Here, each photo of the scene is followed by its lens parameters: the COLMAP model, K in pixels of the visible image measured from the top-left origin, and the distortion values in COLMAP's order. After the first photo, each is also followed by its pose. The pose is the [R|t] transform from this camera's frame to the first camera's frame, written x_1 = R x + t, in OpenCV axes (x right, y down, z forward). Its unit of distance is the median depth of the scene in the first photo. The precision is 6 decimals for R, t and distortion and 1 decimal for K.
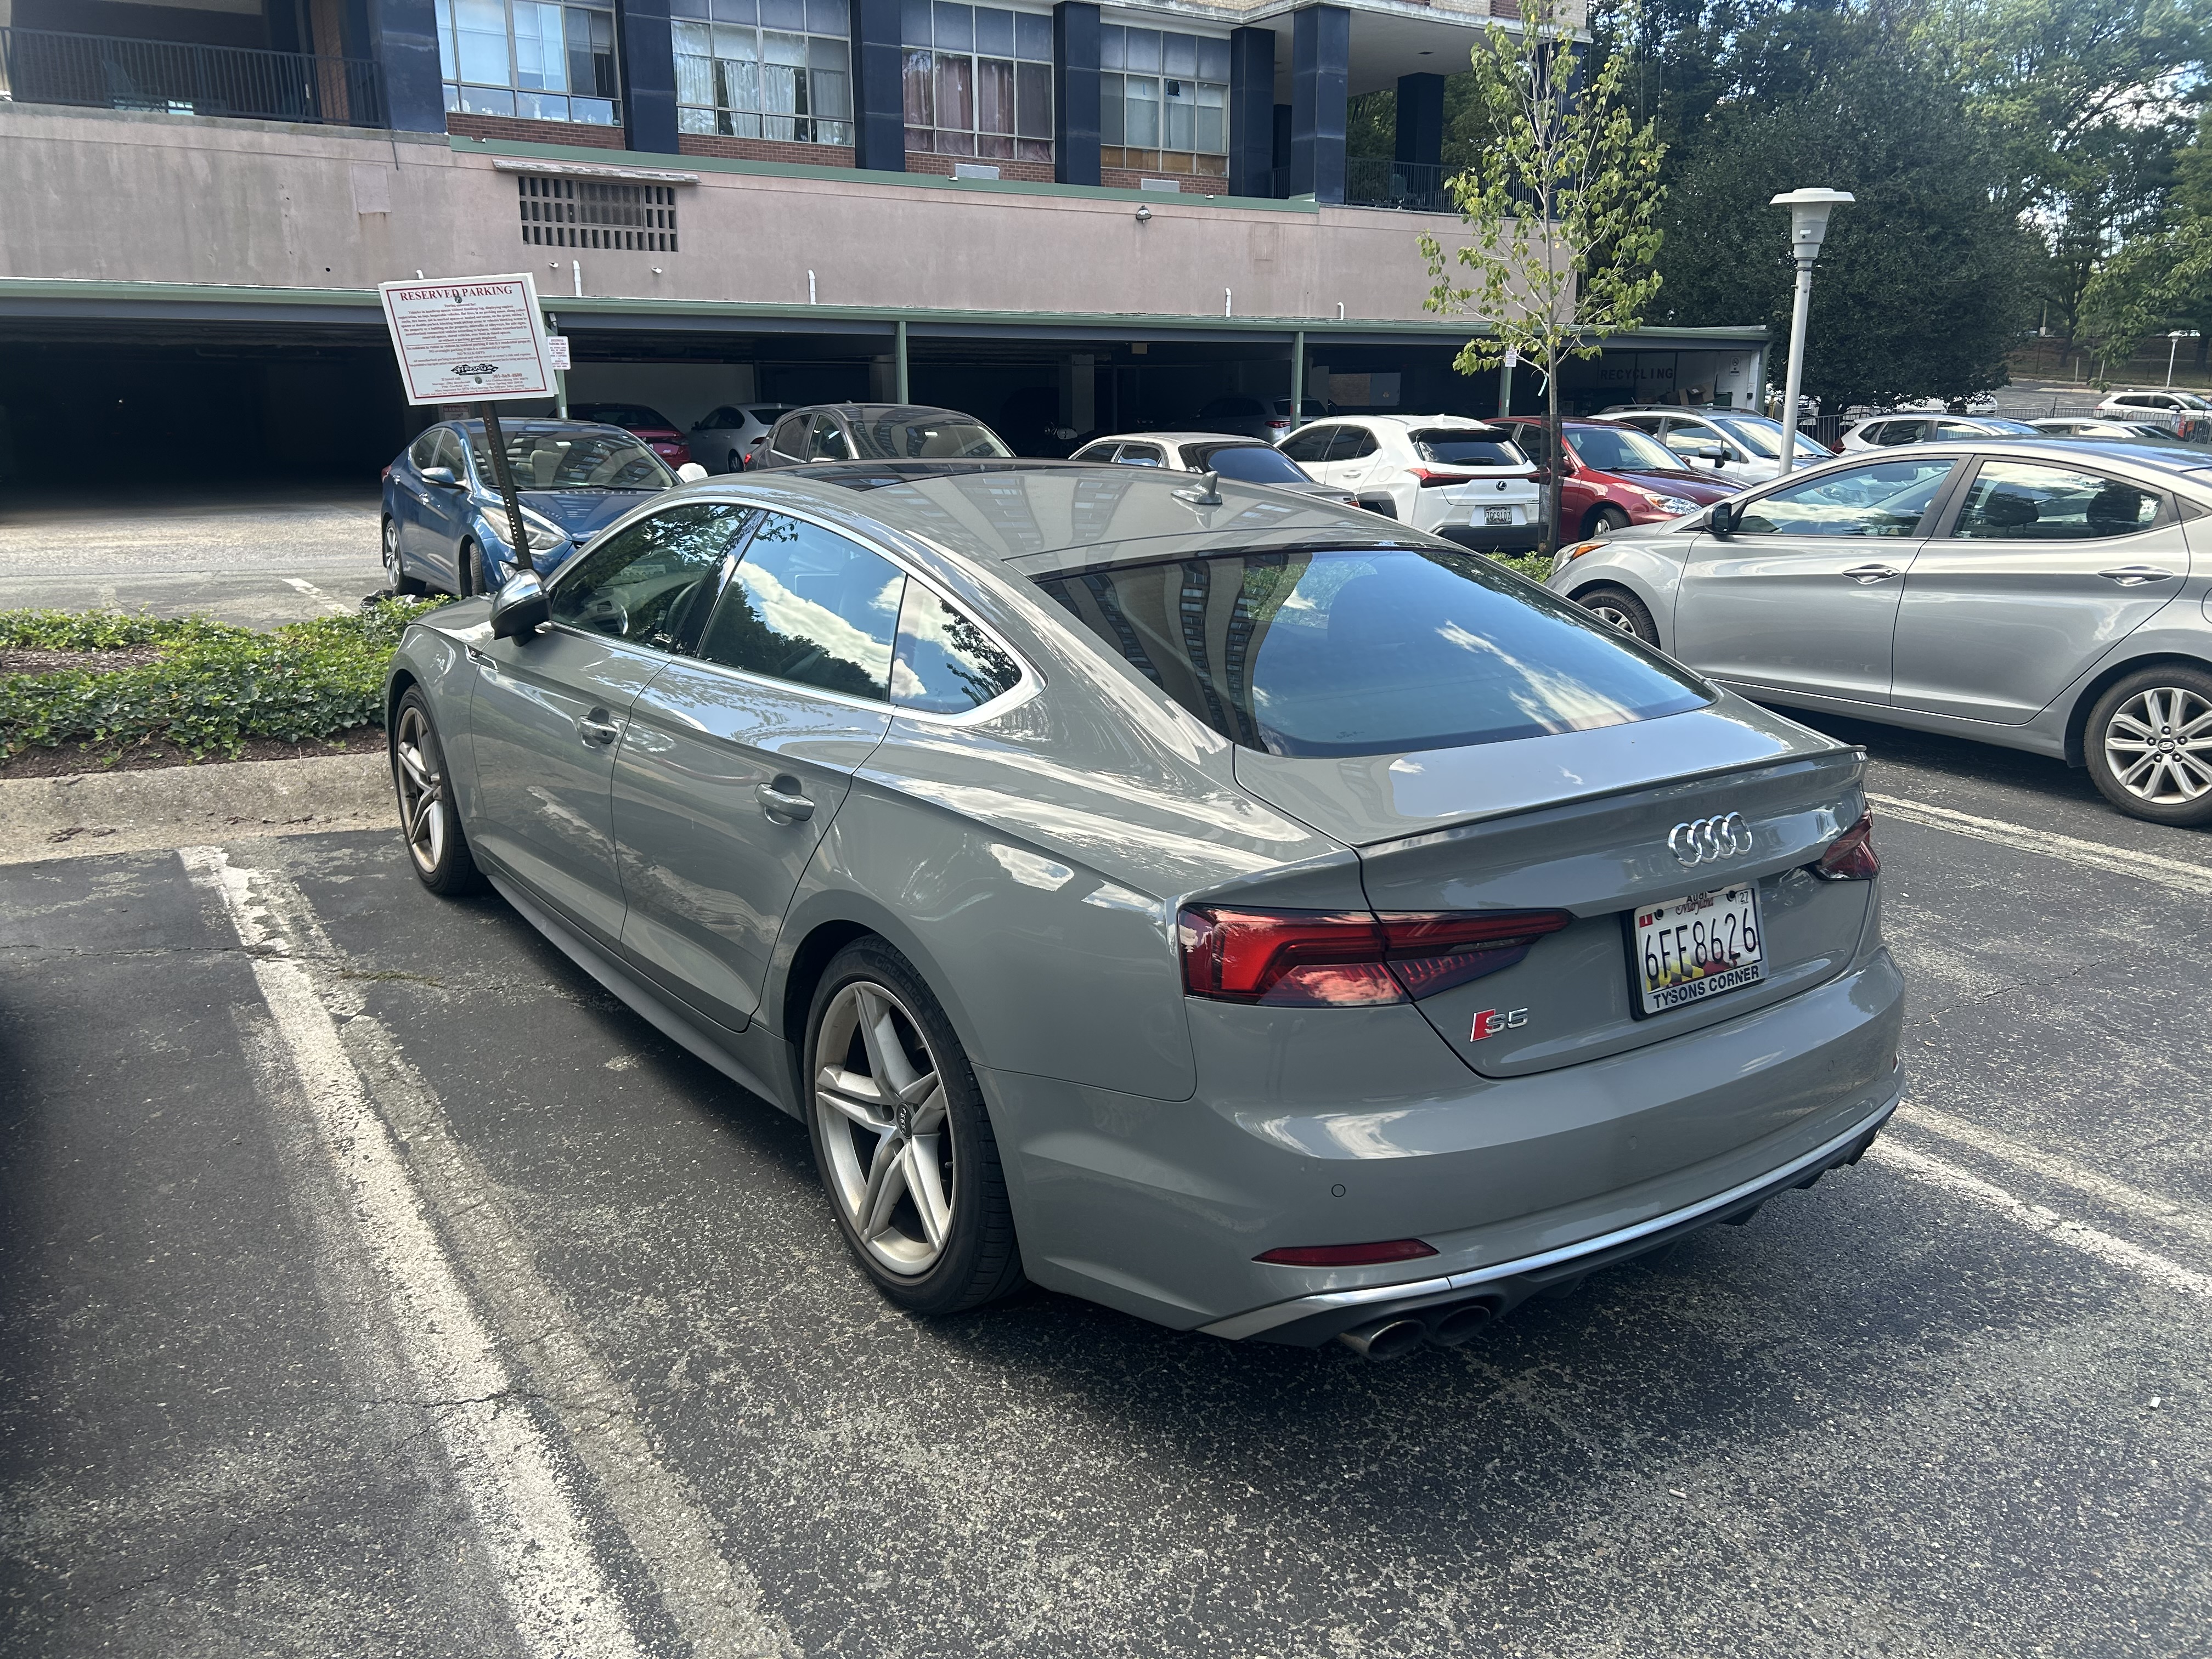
lens RADIAL K [[1661.0, 0, 1119.9], [0, 1661.0, 822.1], [0, 0, 1]] dist [0.039649, -0.029698]
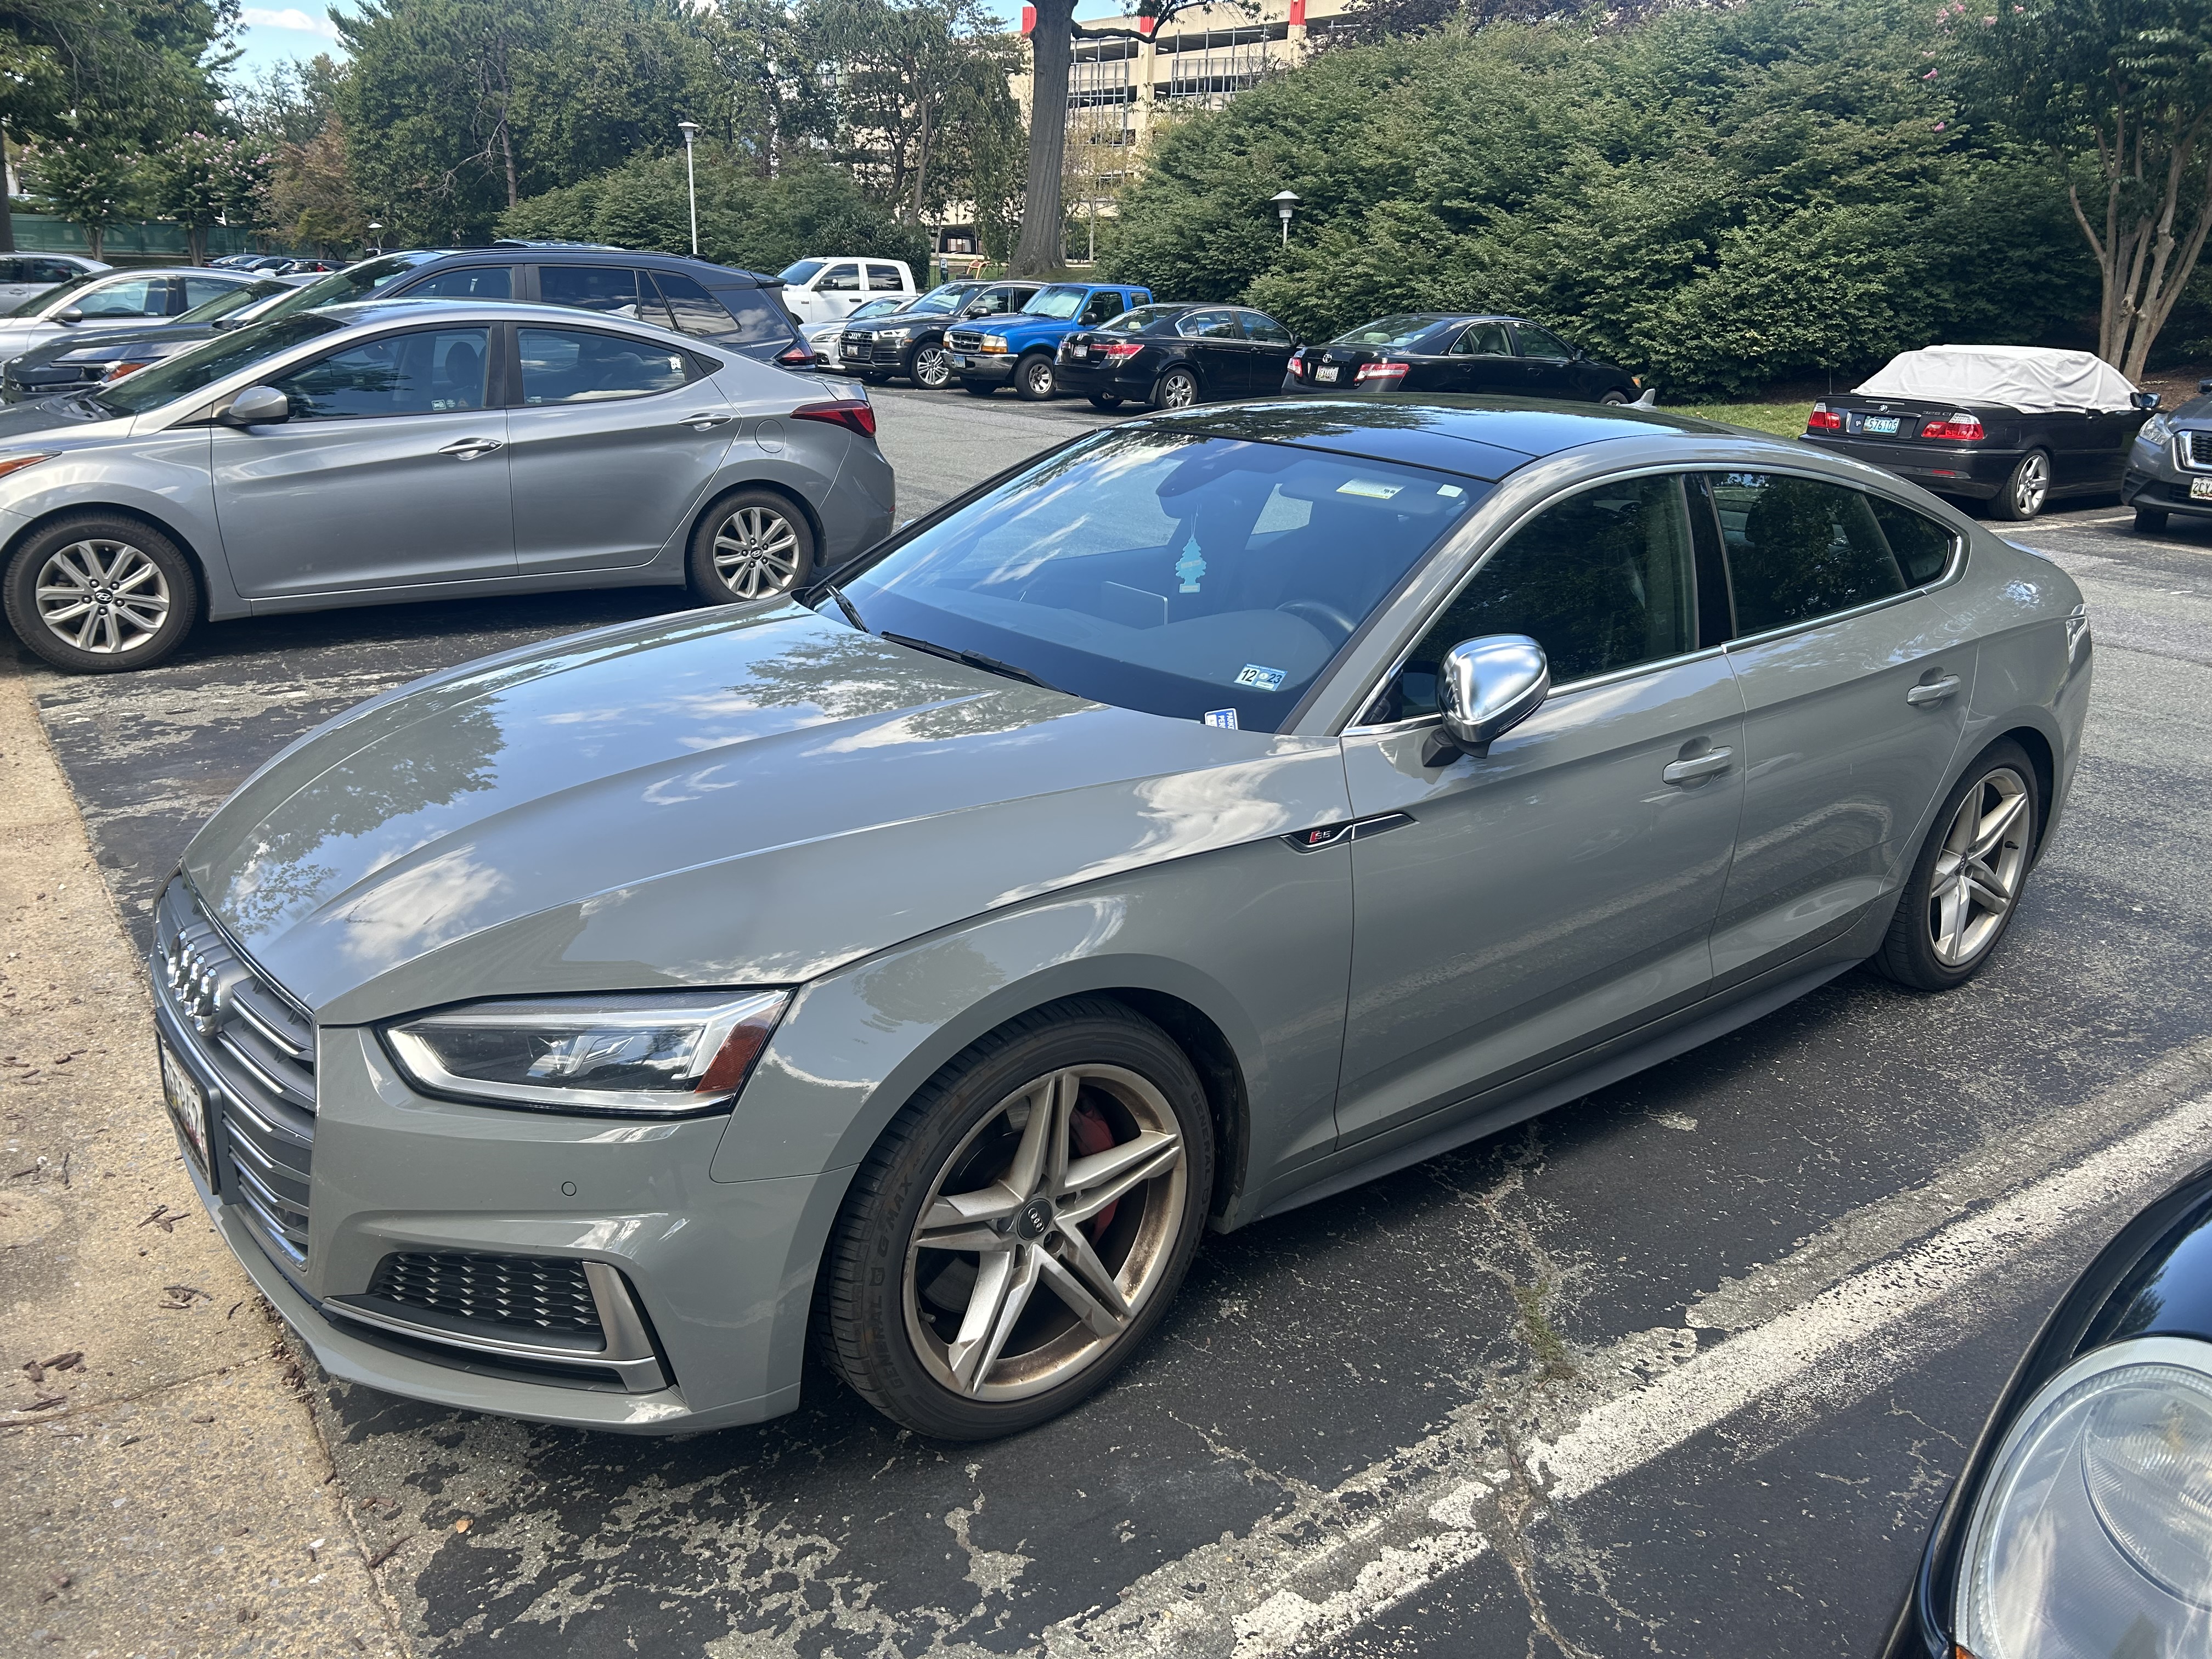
lens RADIAL K [[1661.0, 0, 1119.9], [0, 1661.0, 822.1], [0, 0, 1]] dist [0.039649, -0.029698]
pose [[-0.046250, -0.327562, 0.943697, -0.362940], [0.216813, 0.918896, 0.329579, -0.120822], [-0.975117, 0.219849, 0.028521, 0.418221]]
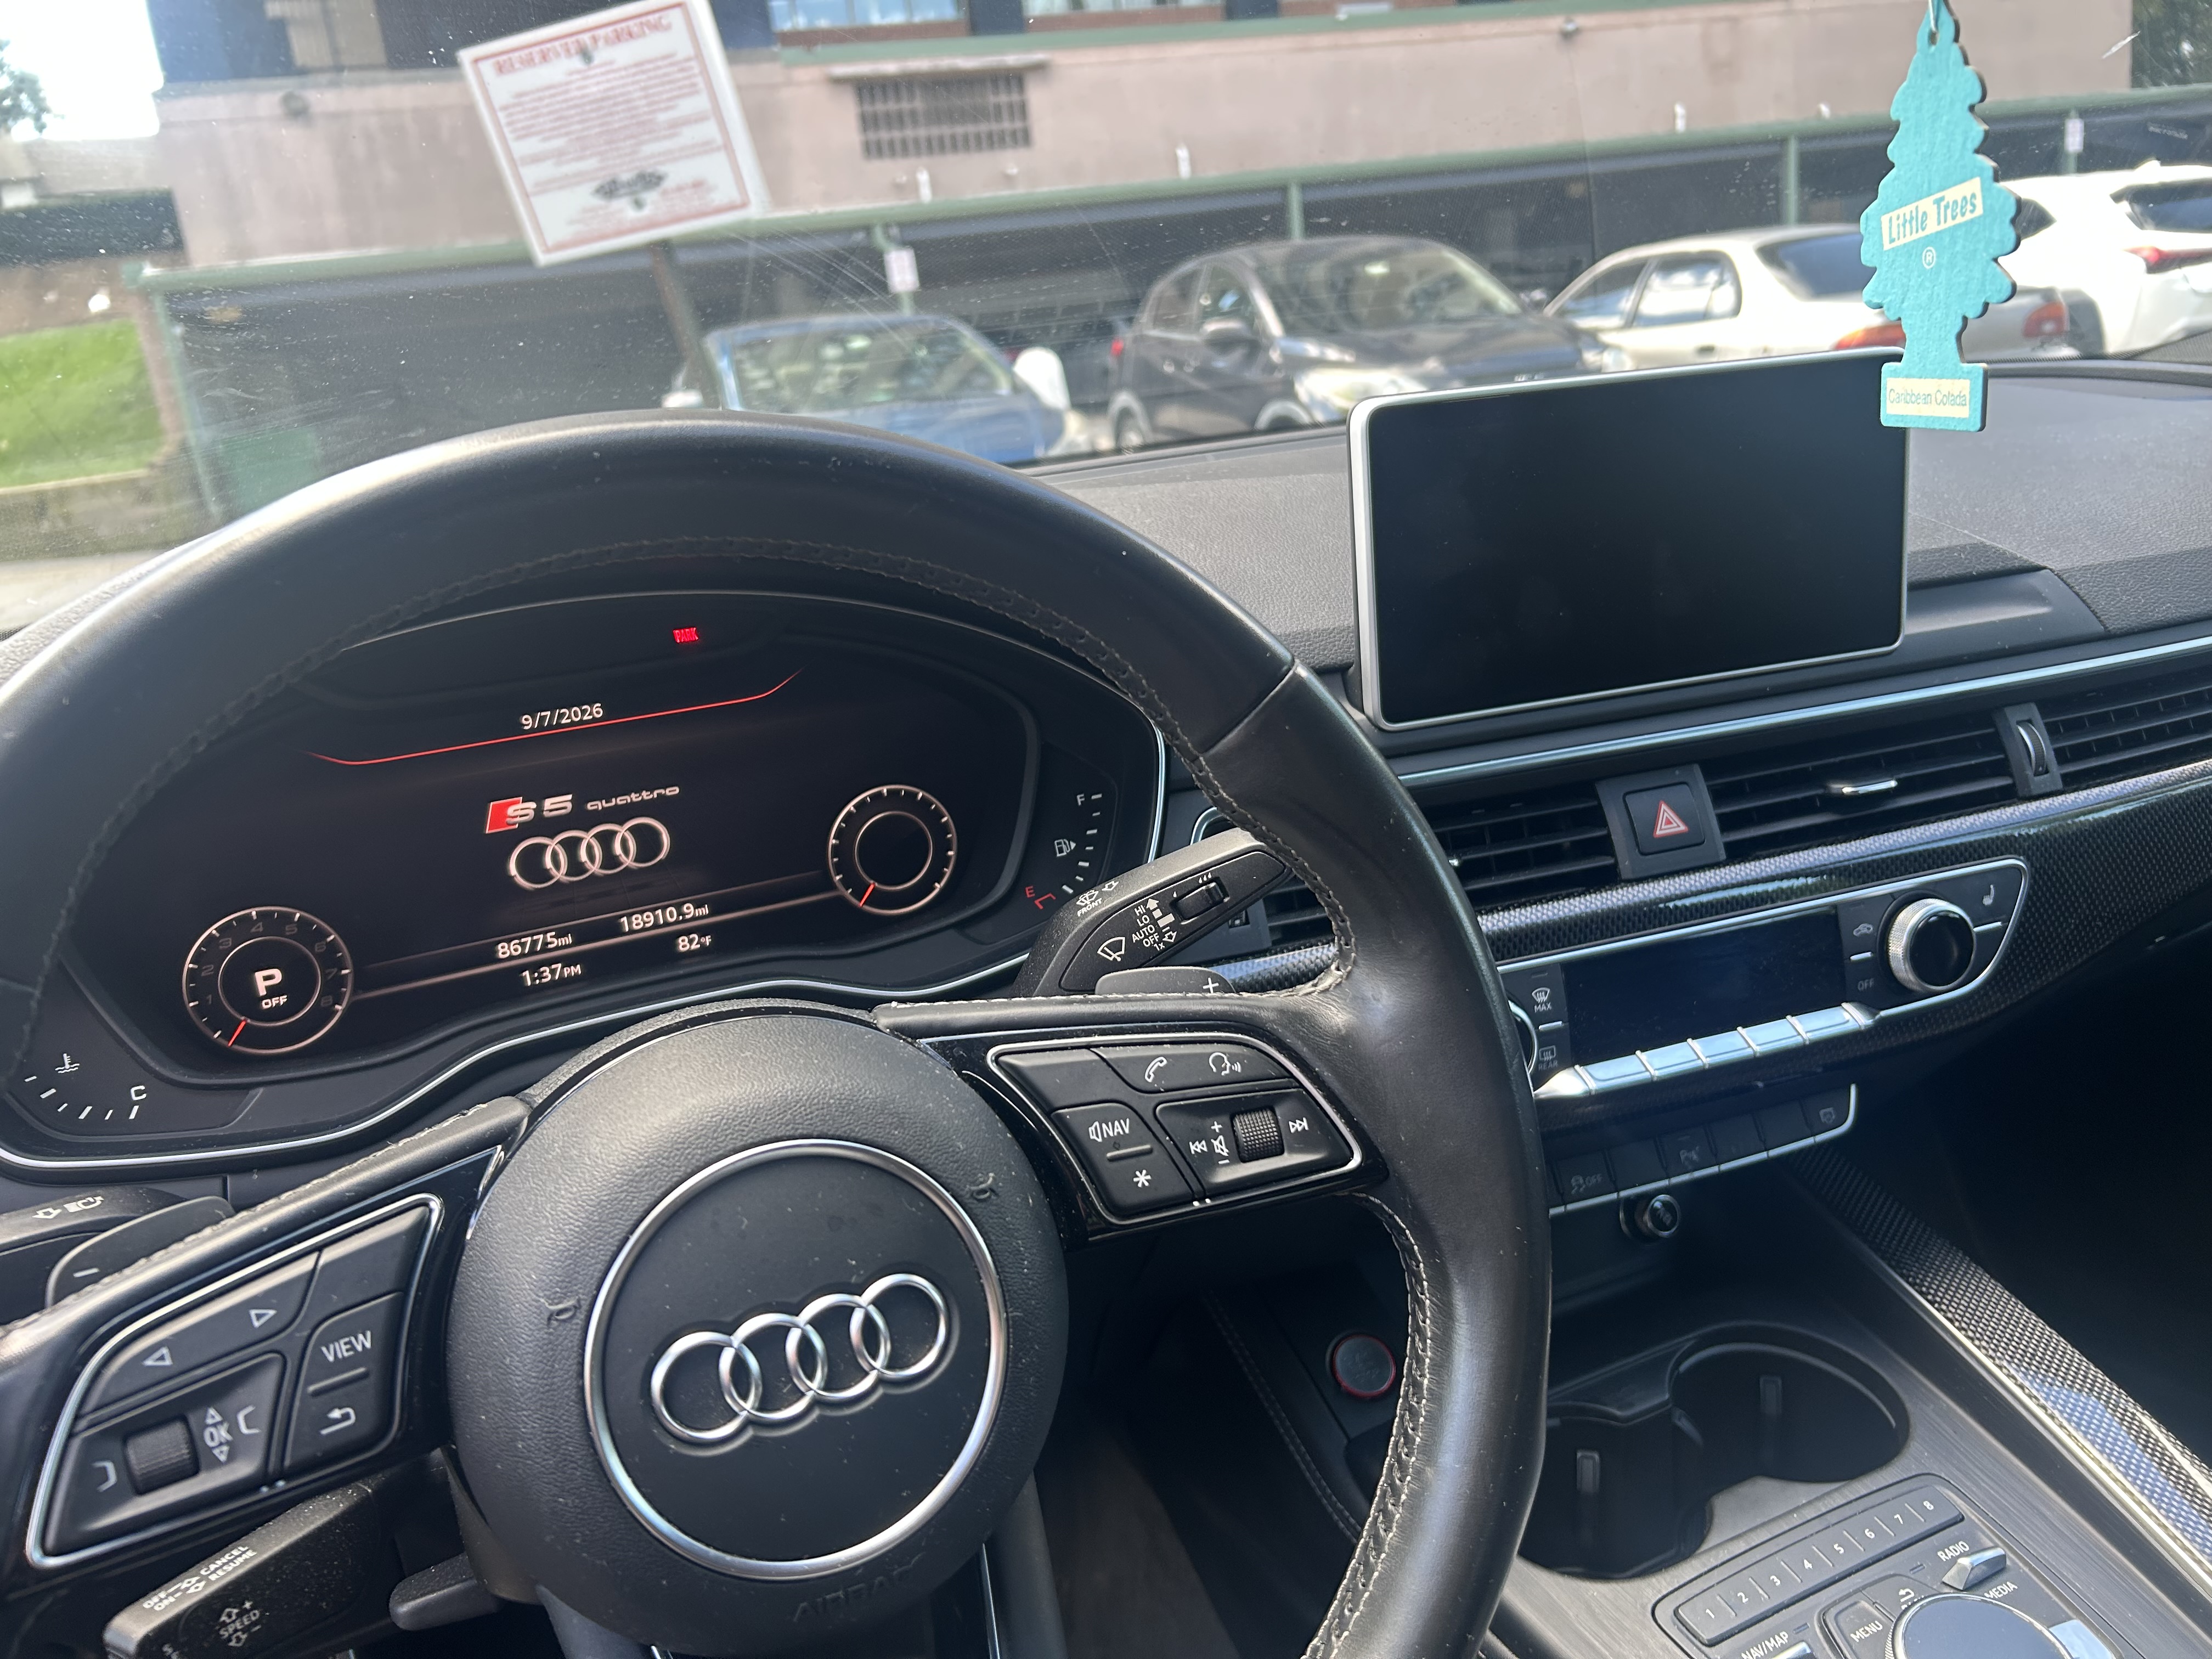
lens RADIAL K [[1679.6, 0, 1114.8], [0, 1679.6, 810.2], [0, 0, 1]] dist [0.046705, -0.065599]
pose [[0.970219, -0.048173, -0.237393, -0.074554], [0.057185, 0.997875, 0.031221, -0.050345], [0.235384, -0.043866, 0.970912, 0.351803]]
